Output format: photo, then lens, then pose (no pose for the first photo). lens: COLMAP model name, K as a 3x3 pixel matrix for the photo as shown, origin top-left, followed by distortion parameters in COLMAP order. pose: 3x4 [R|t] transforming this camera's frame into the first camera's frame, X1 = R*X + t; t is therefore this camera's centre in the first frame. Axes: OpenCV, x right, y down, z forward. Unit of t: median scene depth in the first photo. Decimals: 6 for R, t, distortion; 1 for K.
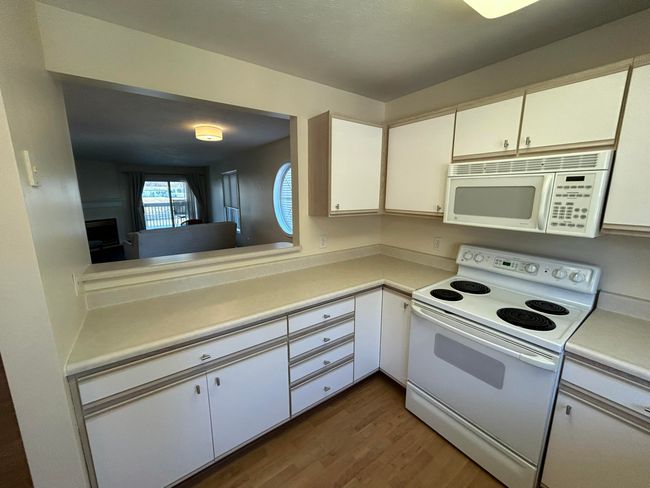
lens RADIAL K [[259.4, 0, 325.0], [0, 259.4, 244.0], [0, 0, 1]] dist [-0.001243, -0.000087]
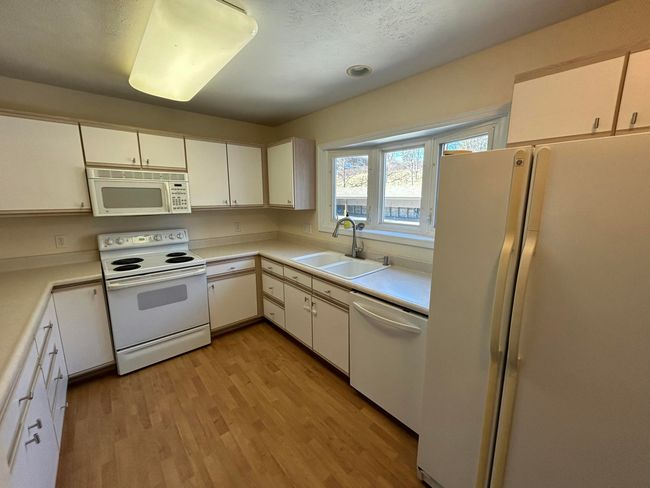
lens RADIAL K [[259.4, 0, 325.0], [0, 259.4, 244.0], [0, 0, 1]] dist [-0.001243, -0.000087]
pose [[-0.087548, -0.184753, 0.978878, -0.968165], [0.190760, 0.961356, 0.198507, 0.007256], [-0.977725, 0.204110, -0.048921, 0.047190]]
